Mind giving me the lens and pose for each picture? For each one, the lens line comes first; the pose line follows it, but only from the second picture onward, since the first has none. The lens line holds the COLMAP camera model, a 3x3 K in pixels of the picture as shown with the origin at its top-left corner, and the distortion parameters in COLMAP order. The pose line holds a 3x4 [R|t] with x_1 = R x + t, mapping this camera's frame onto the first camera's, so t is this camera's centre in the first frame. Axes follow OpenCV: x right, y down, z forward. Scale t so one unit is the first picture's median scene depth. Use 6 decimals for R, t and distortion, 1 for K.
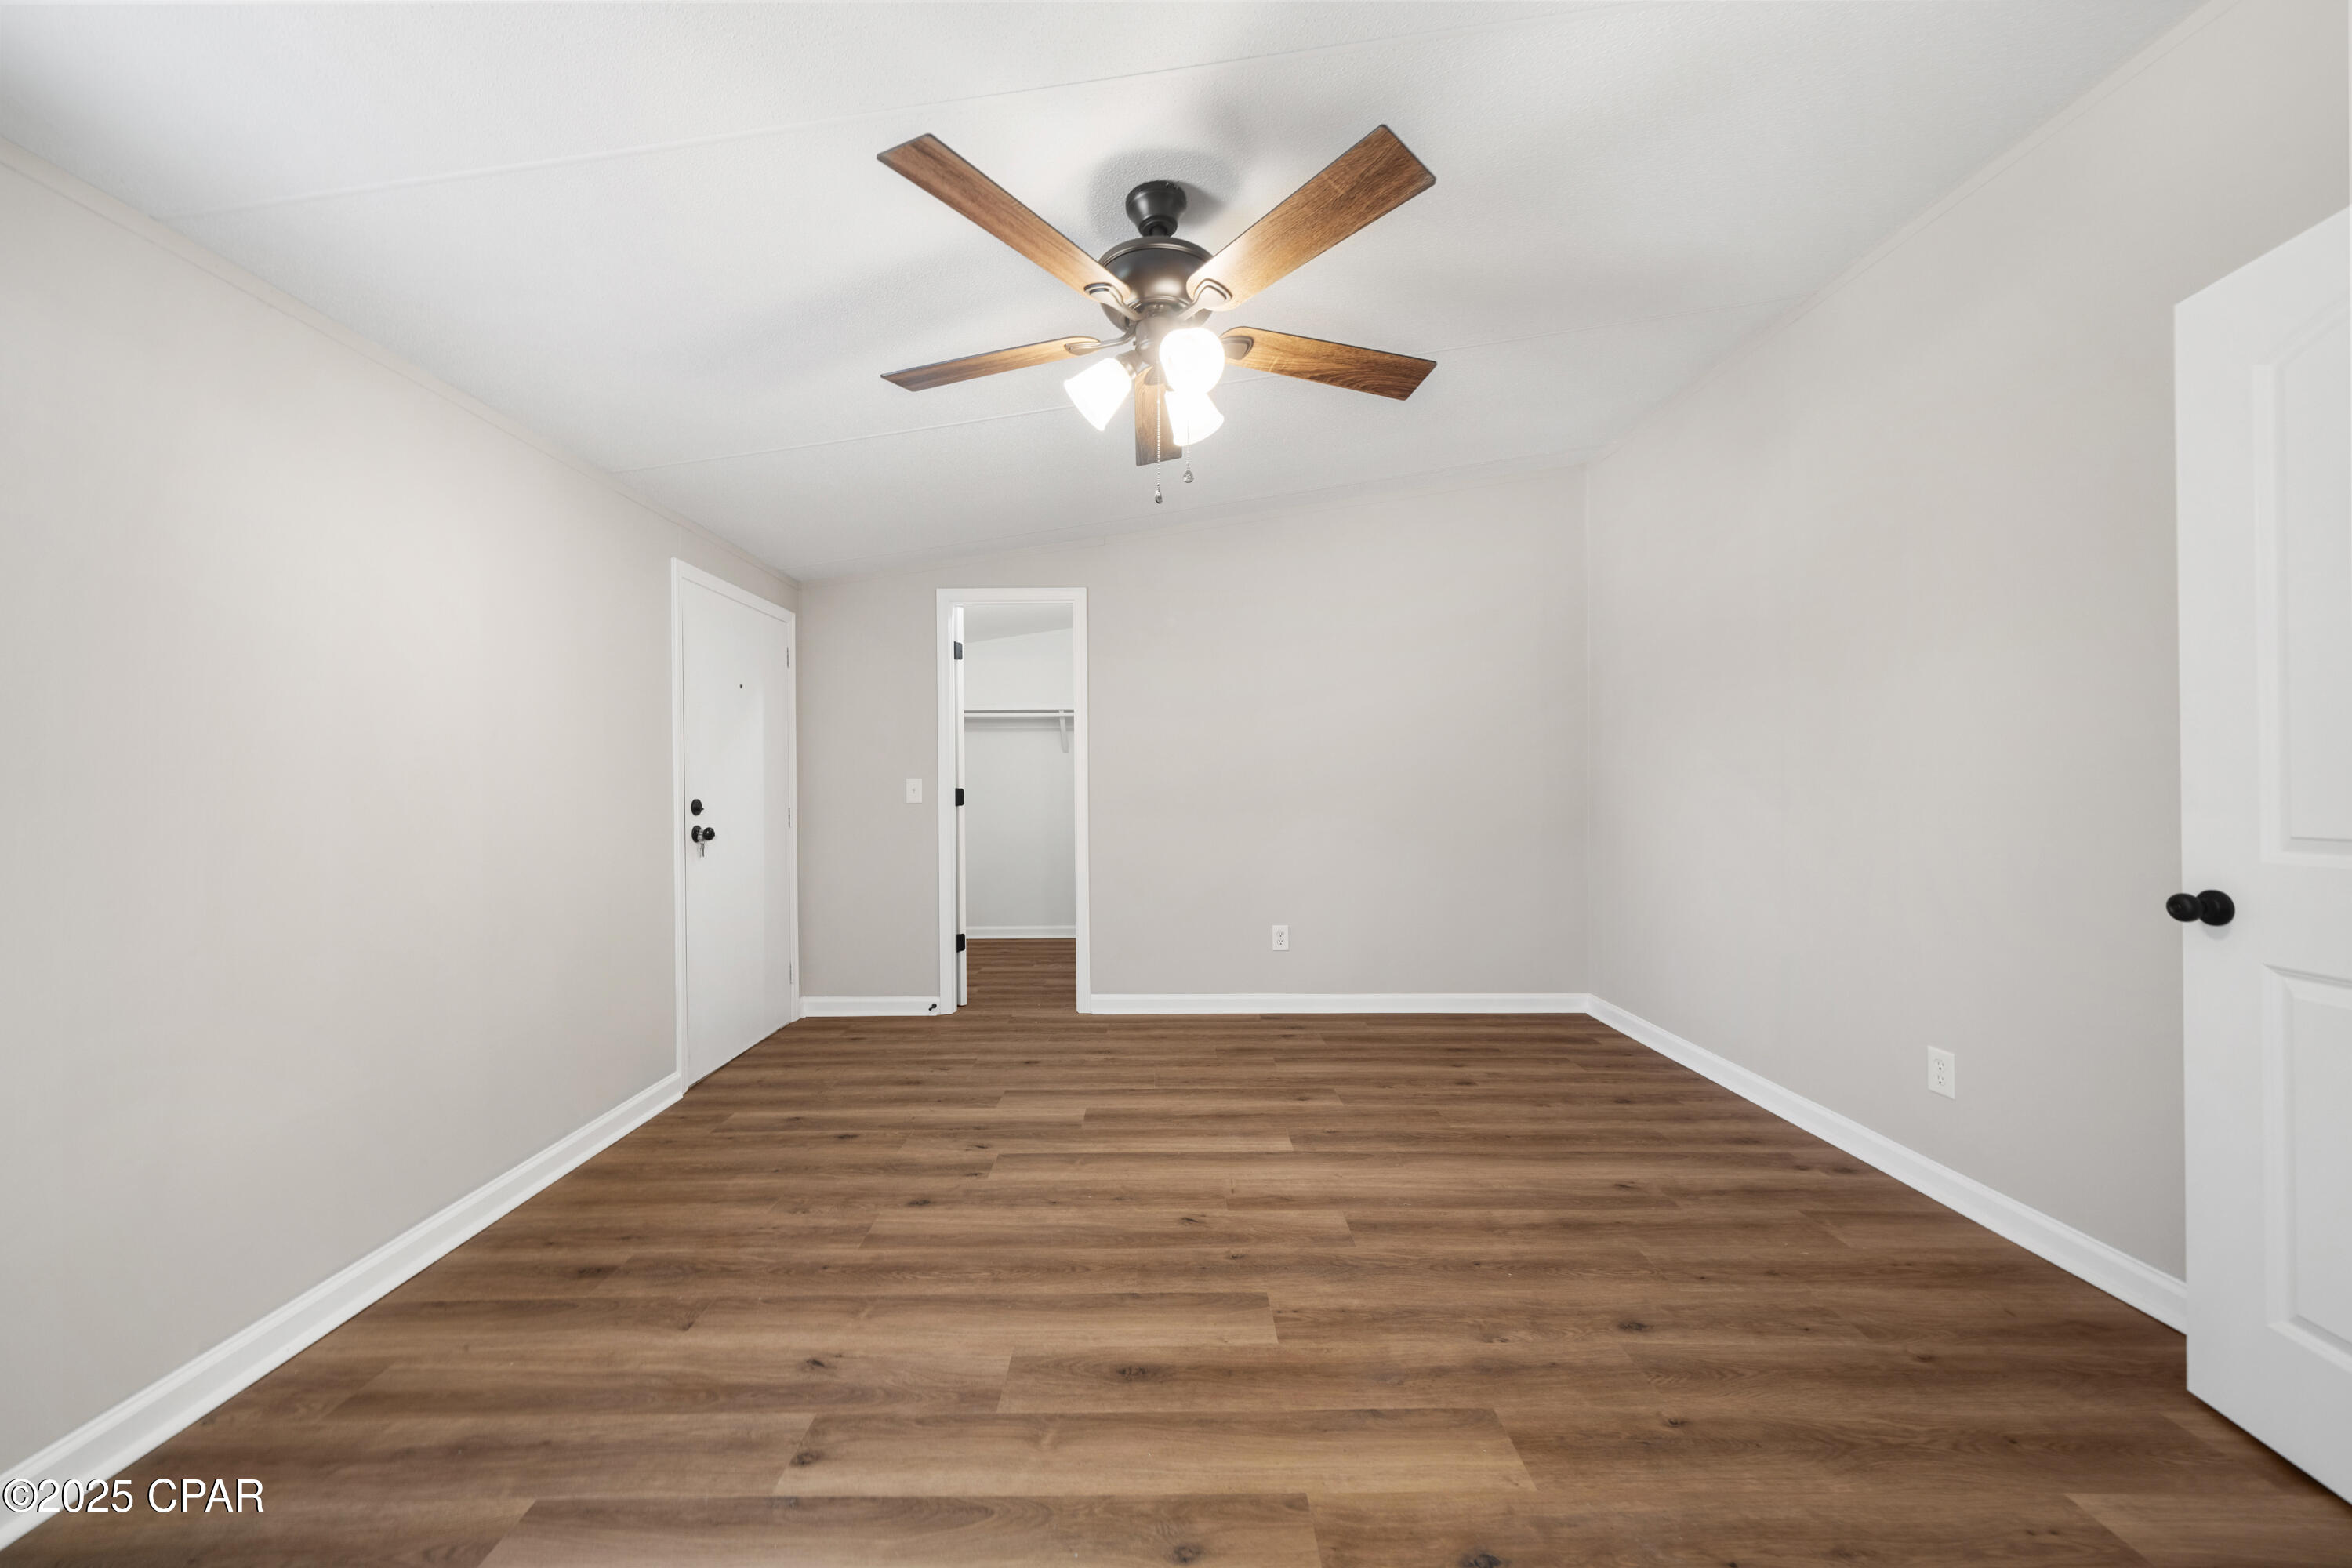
lens RADIAL K [[841.1, 0, 1176.0], [0, 841.1, 784.0], [0, 0, 1]] dist [-0.000484, -0.000164]
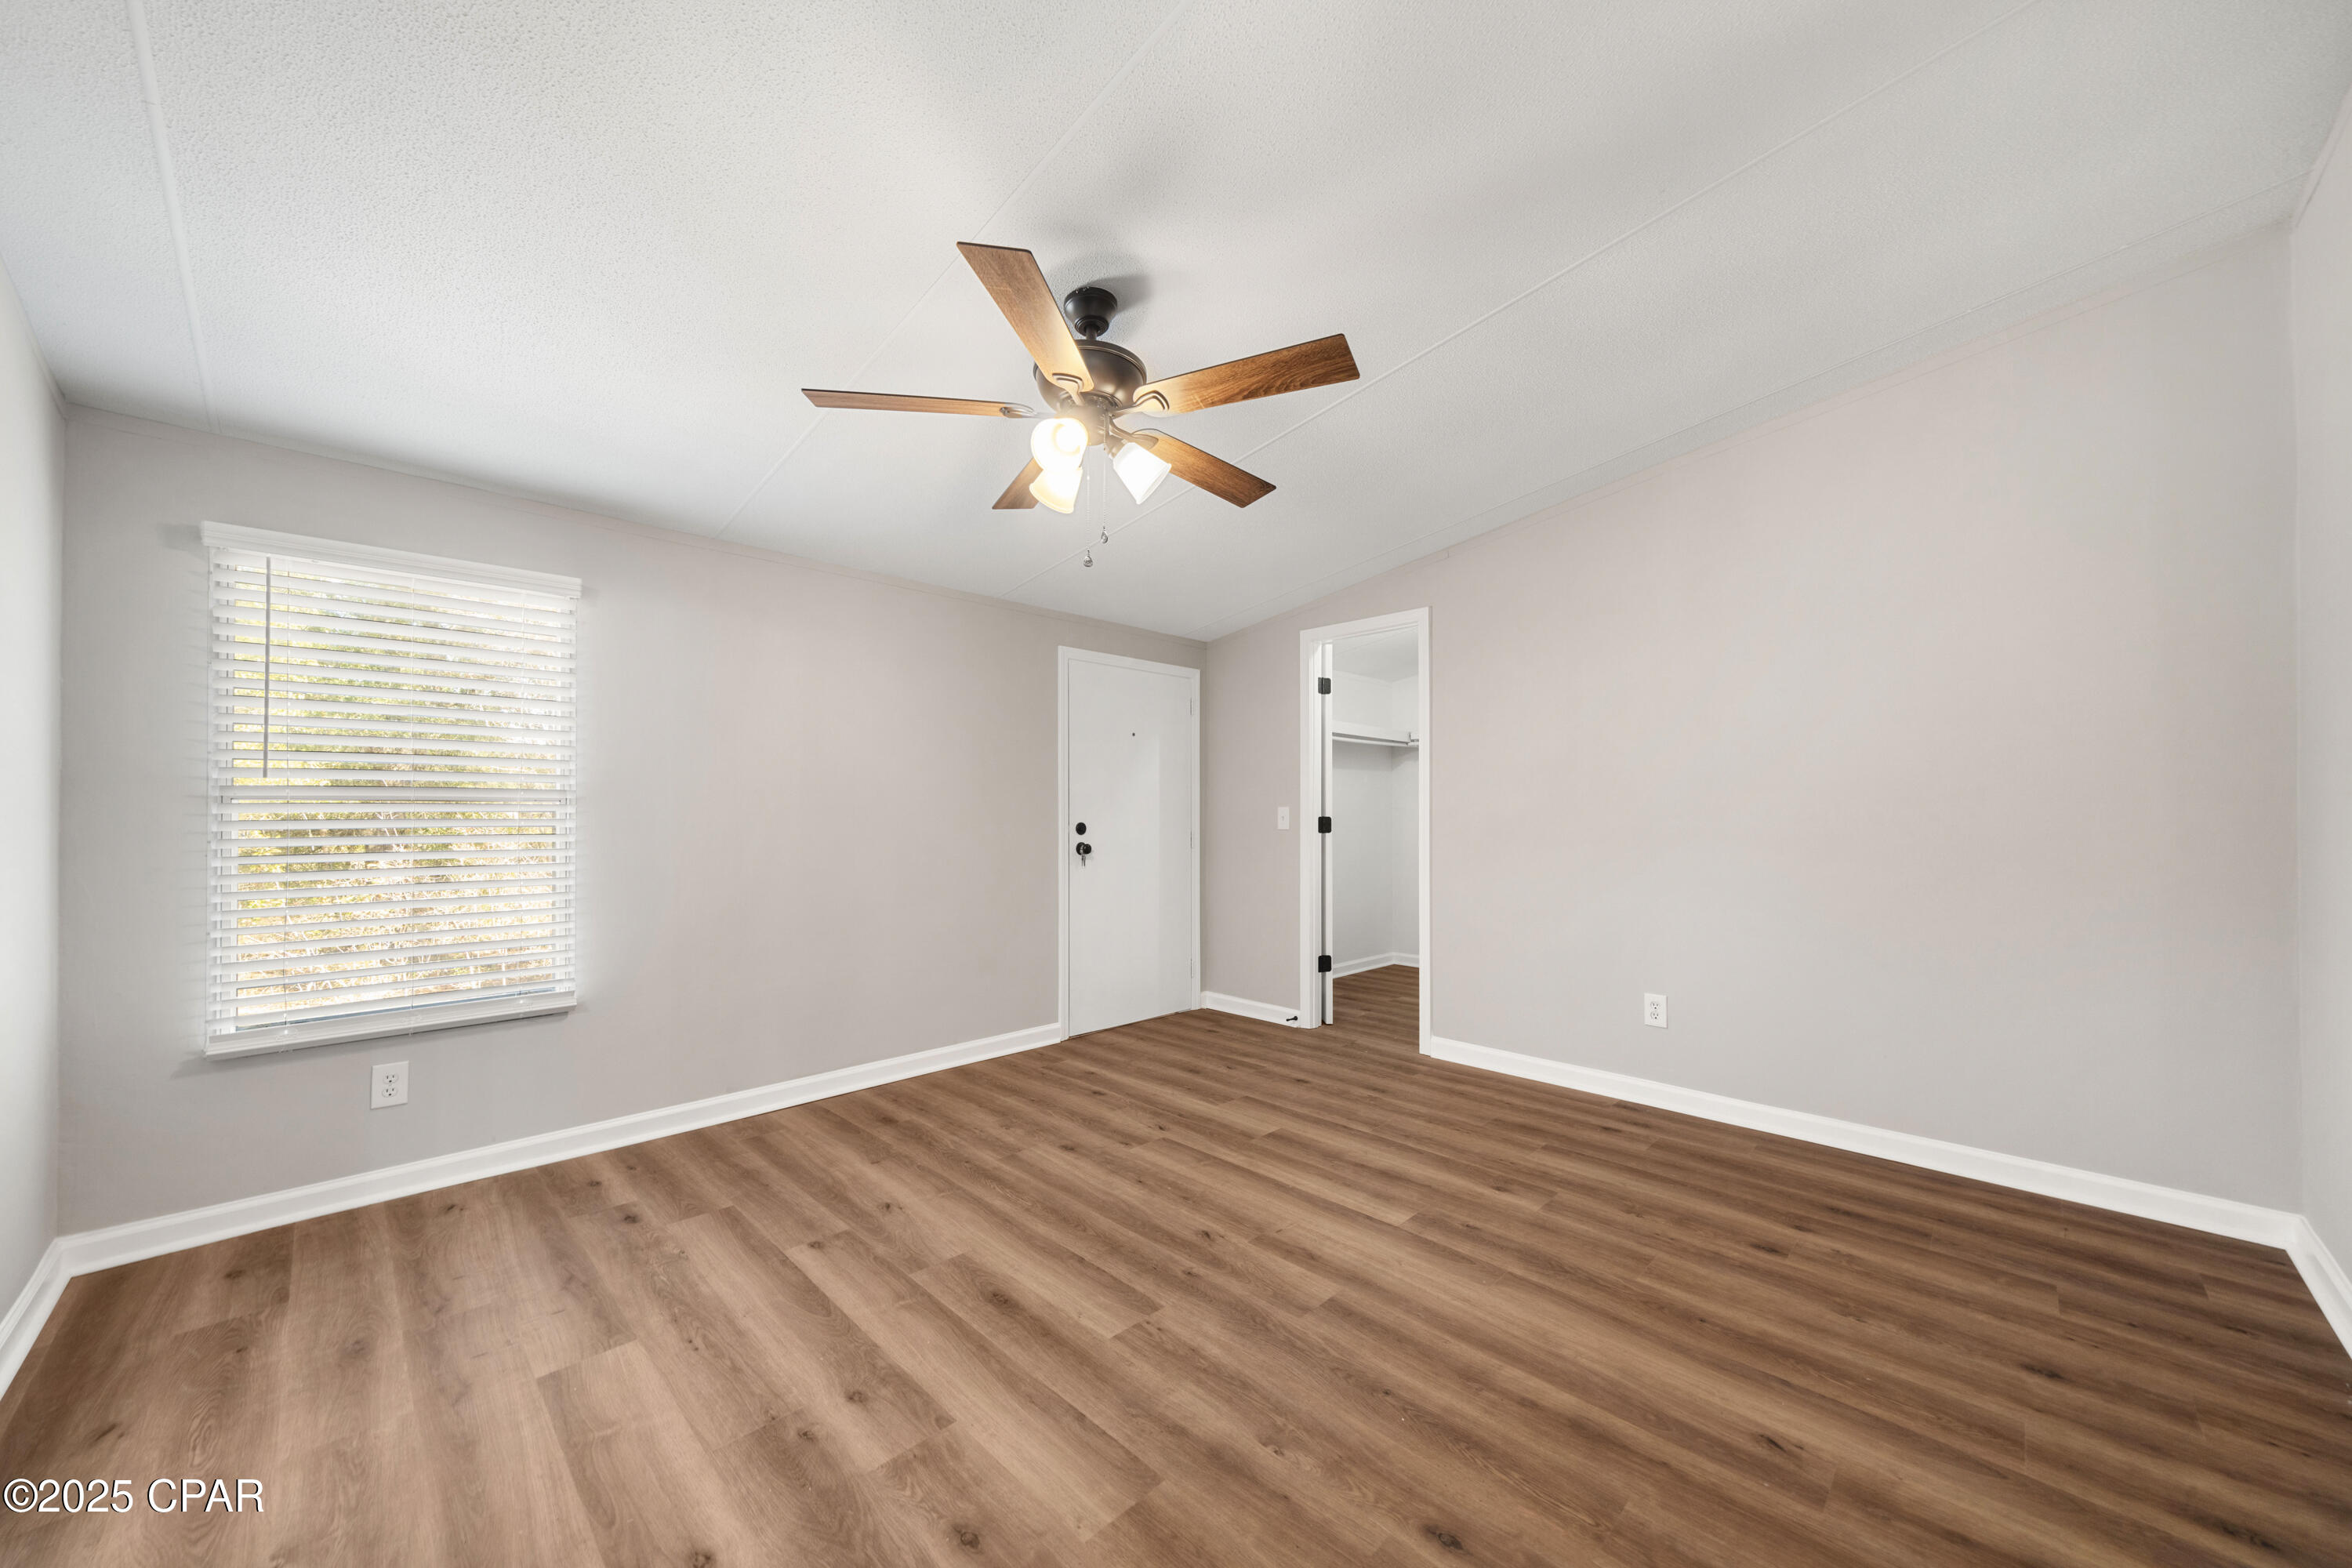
lens RADIAL K [[857.2, 0, 1175.8], [0, 857.2, 798.8], [0, 0, 1]] dist [-0.001026, -0.000165]
pose [[0.697797, -0.006999, -0.716261, 0.605280], [-0.004388, 0.999892, -0.014045, -0.001256], [0.716282, 0.012944, 0.697691, 0.187551]]
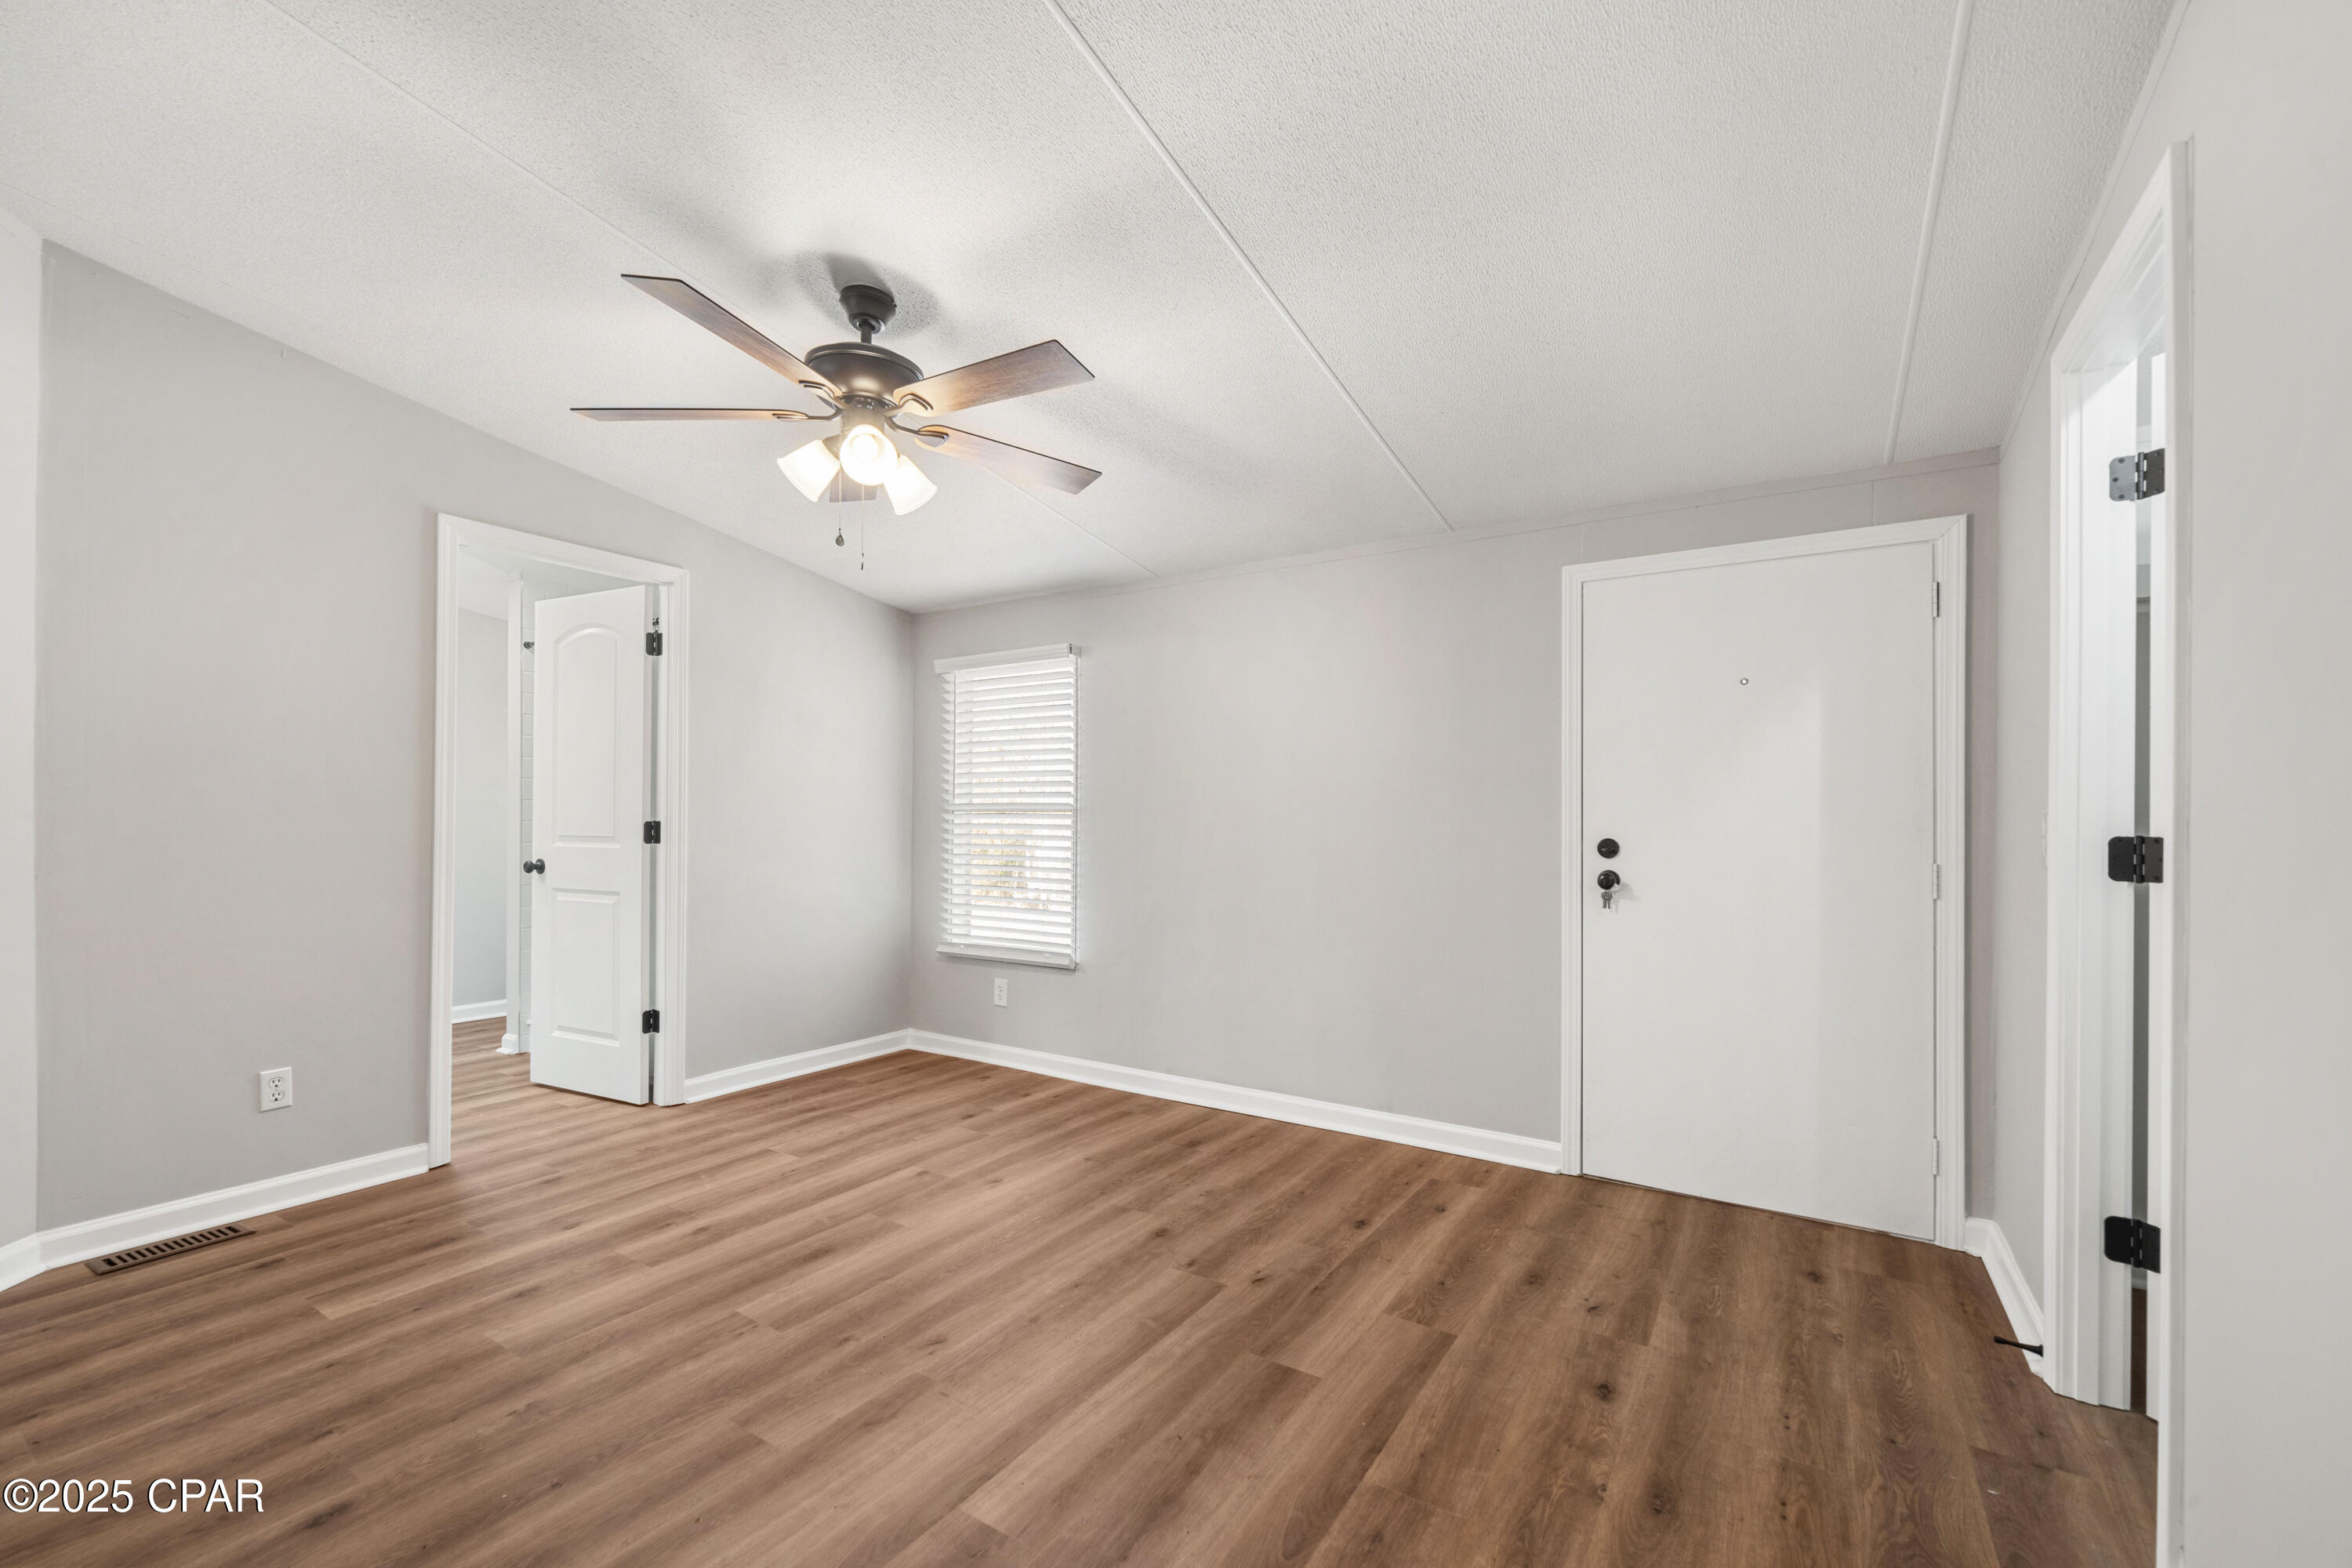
lens RADIAL K [[973.8, 0, 1174.3], [0, 973.8, 815.9], [0, 0, 1]] dist [0.000398, 0.000218]
pose [[-0.559616, -0.001074, -0.828751, 0.556441], [-0.003864, 0.999992, 0.001313, -0.005722], [0.828743, 0.003937, -0.559616, 1.405020]]
